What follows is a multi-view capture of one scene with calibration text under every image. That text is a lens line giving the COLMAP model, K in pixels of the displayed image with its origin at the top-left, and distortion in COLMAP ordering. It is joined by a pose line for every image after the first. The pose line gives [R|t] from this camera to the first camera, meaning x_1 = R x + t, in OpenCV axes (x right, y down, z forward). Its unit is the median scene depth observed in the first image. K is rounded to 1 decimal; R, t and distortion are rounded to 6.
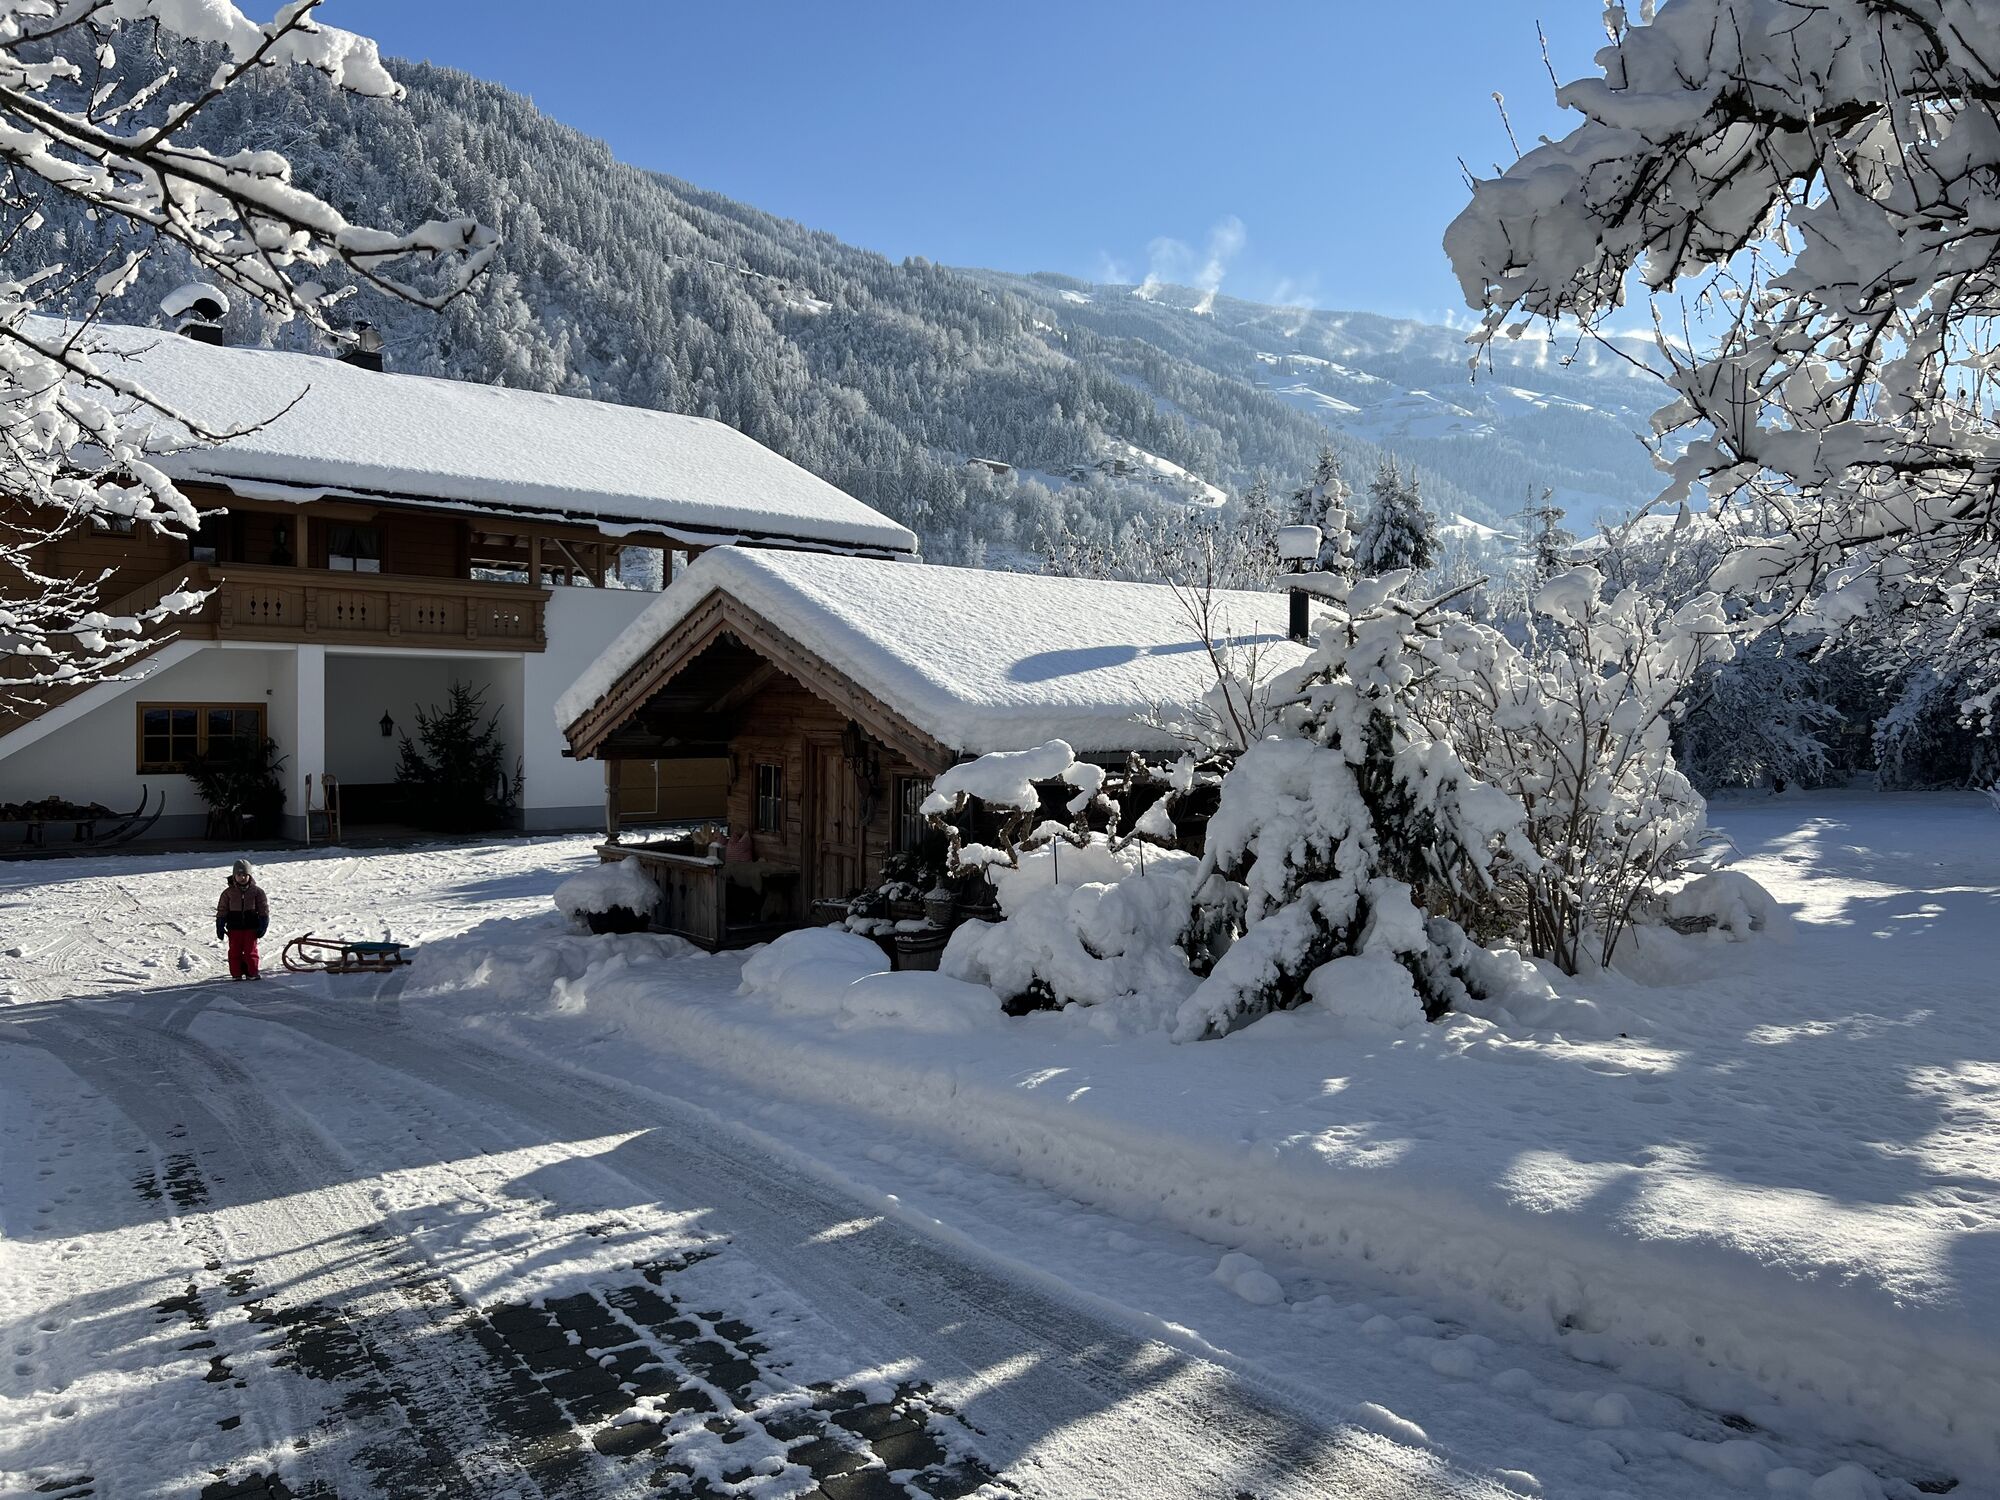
lens RADIAL K [[1500.6, 0, 986.0], [0, 1500.6, 742.0], [0, 0, 1]] dist [0.072296, -0.078799]
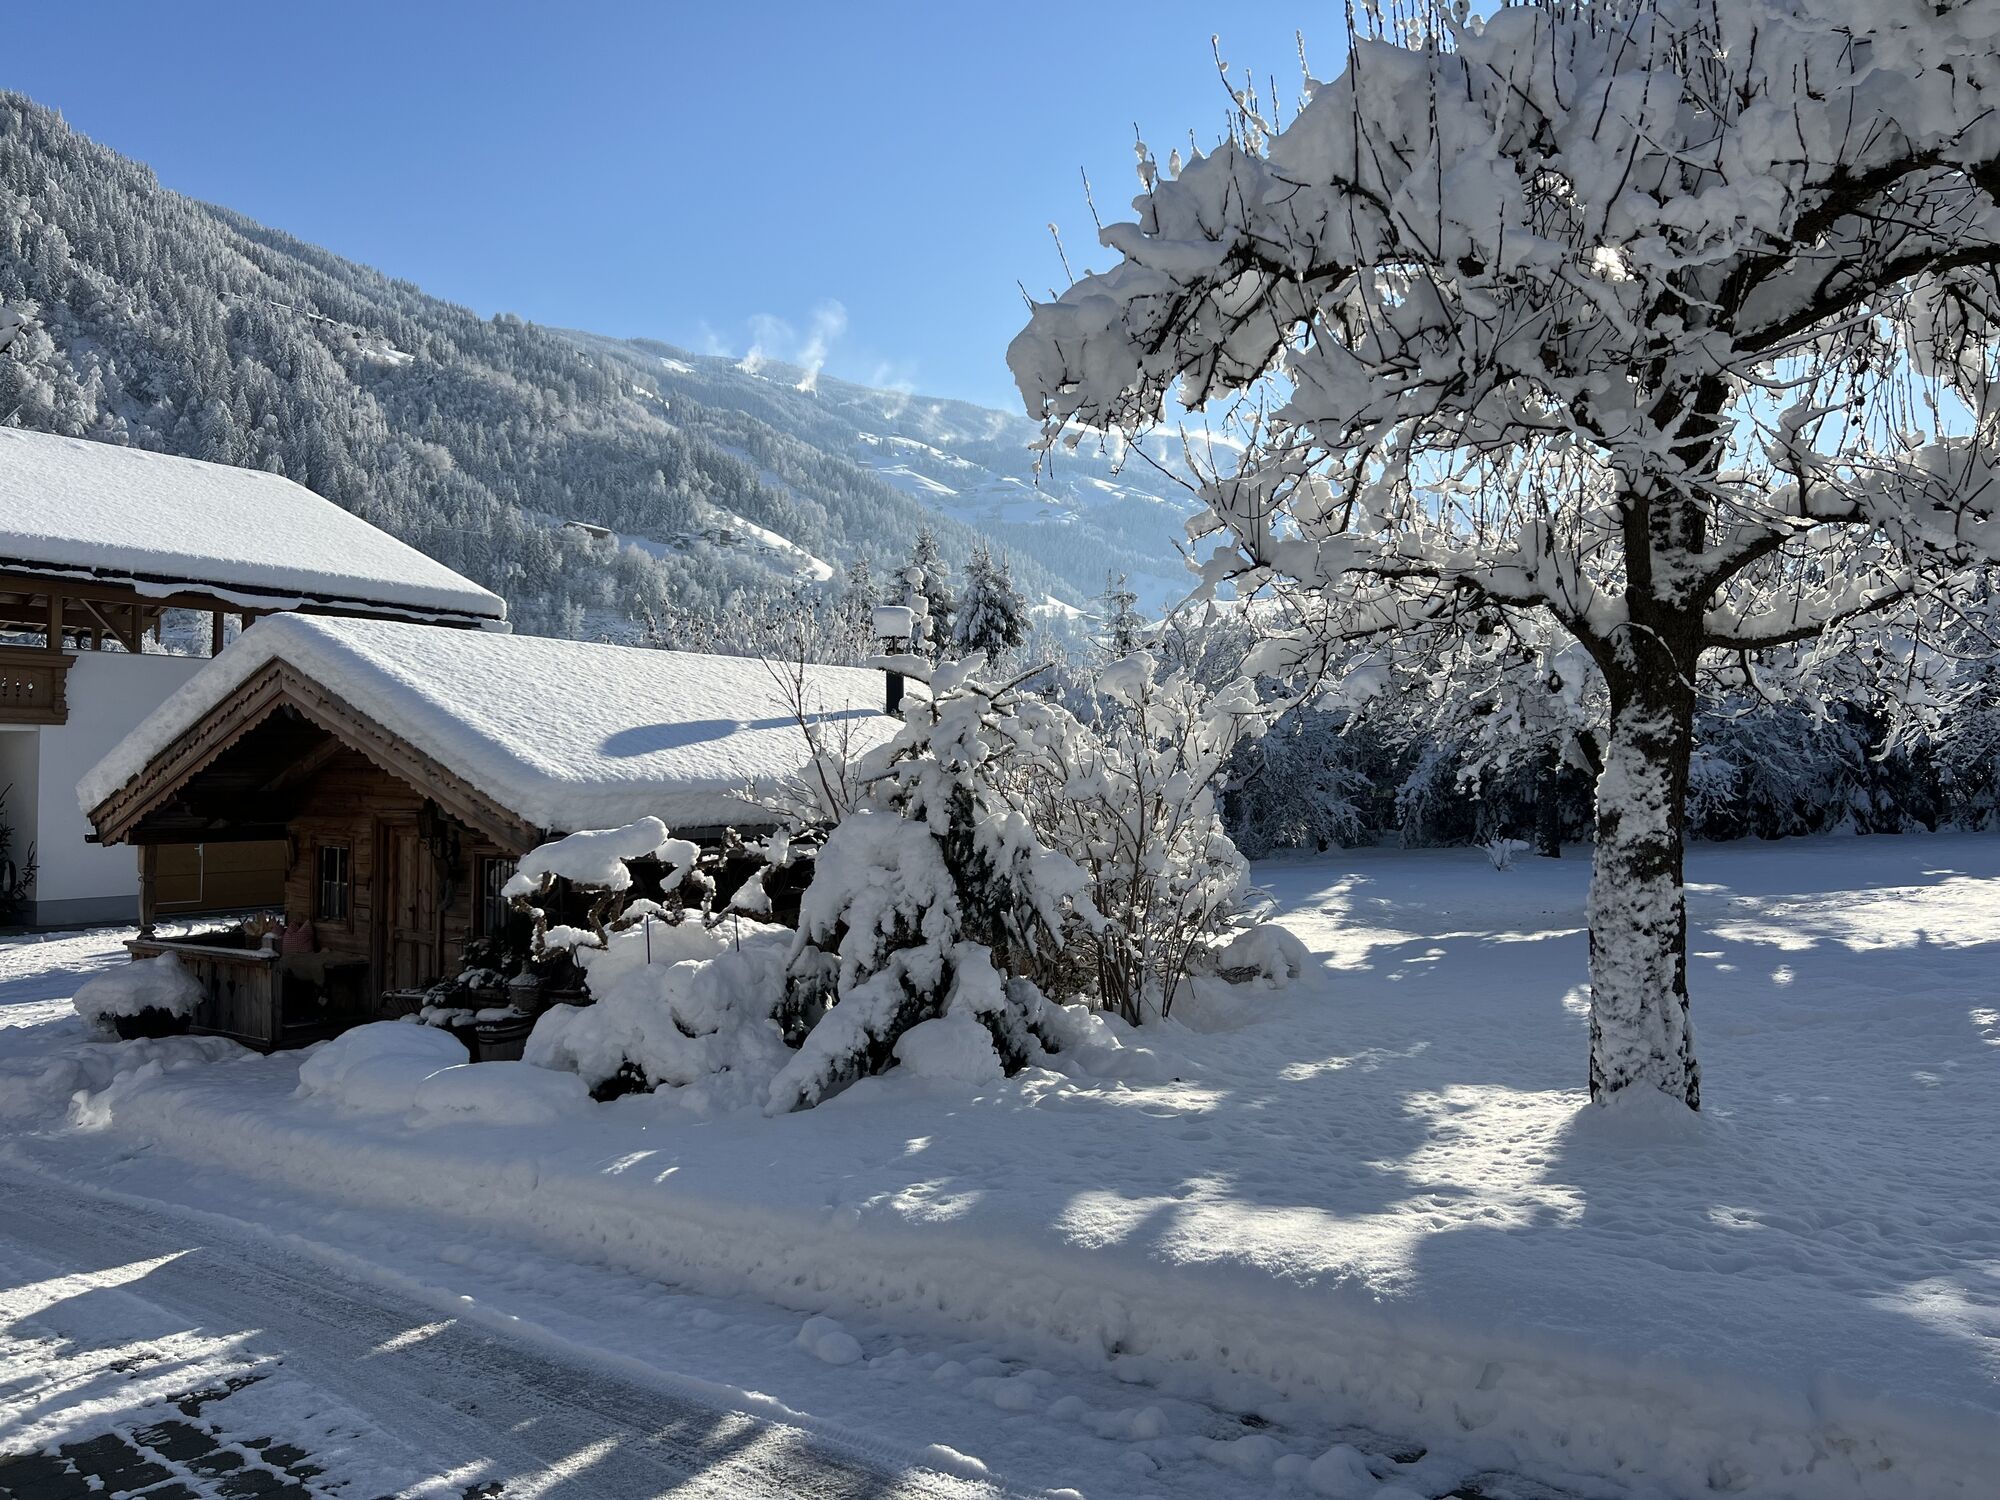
lens RADIAL K [[1500.6, 0, 986.0], [0, 1500.6, 742.0], [0, 0, 1]] dist [0.072296, -0.078799]
pose [[0.966564, -0.001619, 0.256419, 0.007155], [0.013621, 0.998892, -0.045036, -0.003038], [-0.256062, 0.047023, 0.965516, -0.025619]]
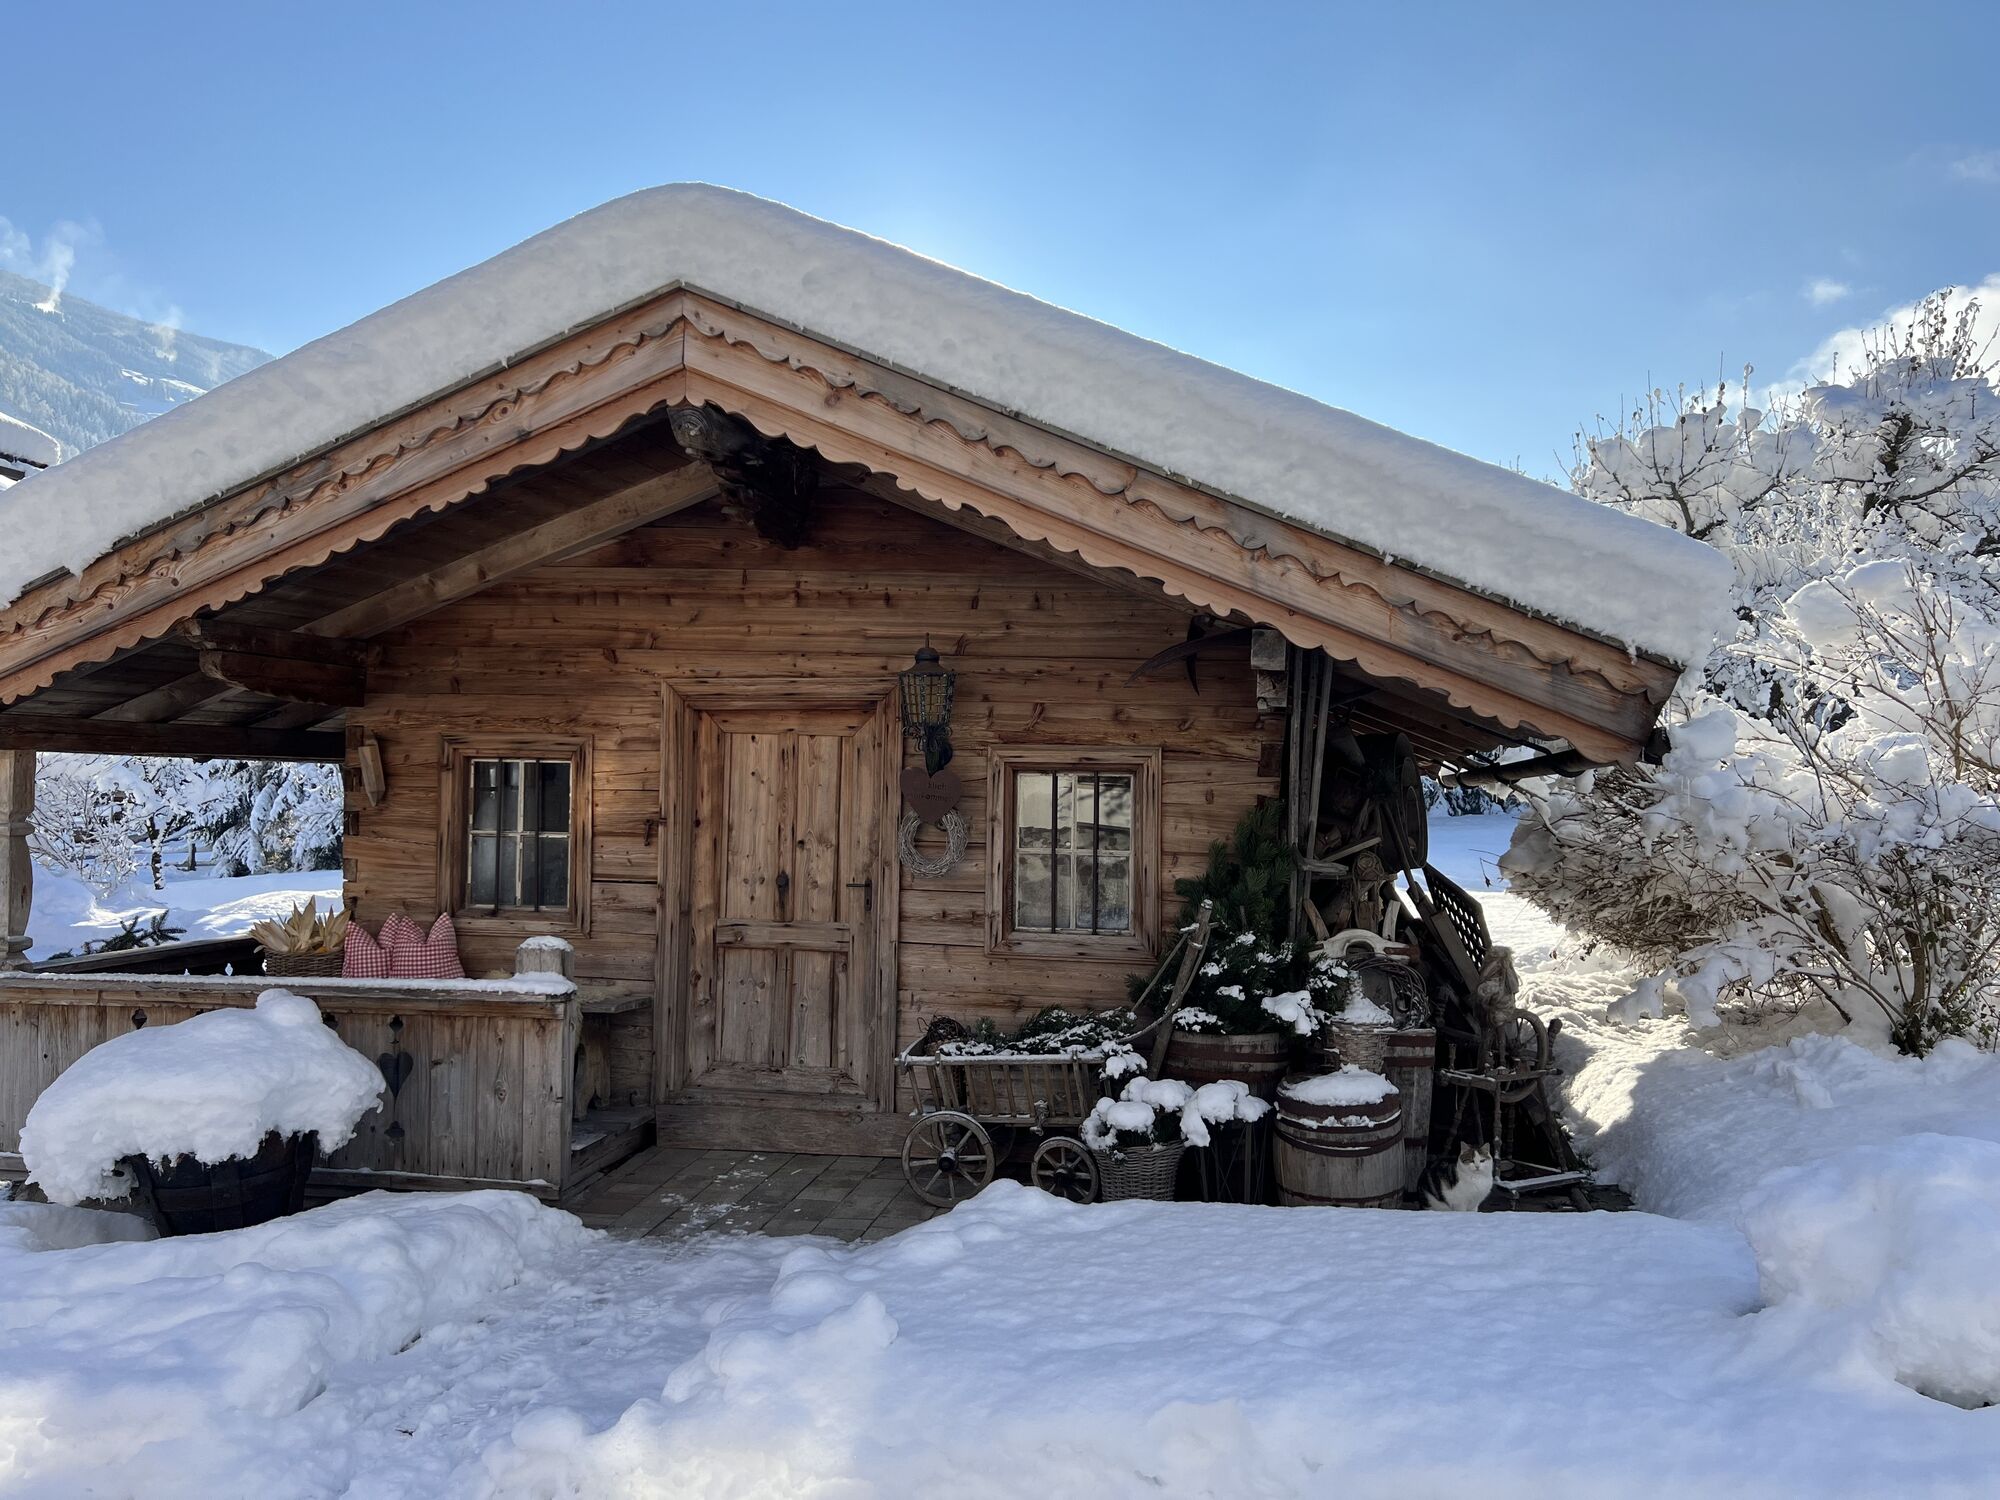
lens RADIAL K [[1500.6, 0, 986.0], [0, 1500.6, 742.0], [0, 0, 1]] dist [0.072296, -0.078799]
pose [[0.762327, 0.018808, 0.646918, -0.378722], [0.010619, 0.999080, -0.041560, 0.034507], [-0.647104, 0.038552, 0.761426, 0.654036]]
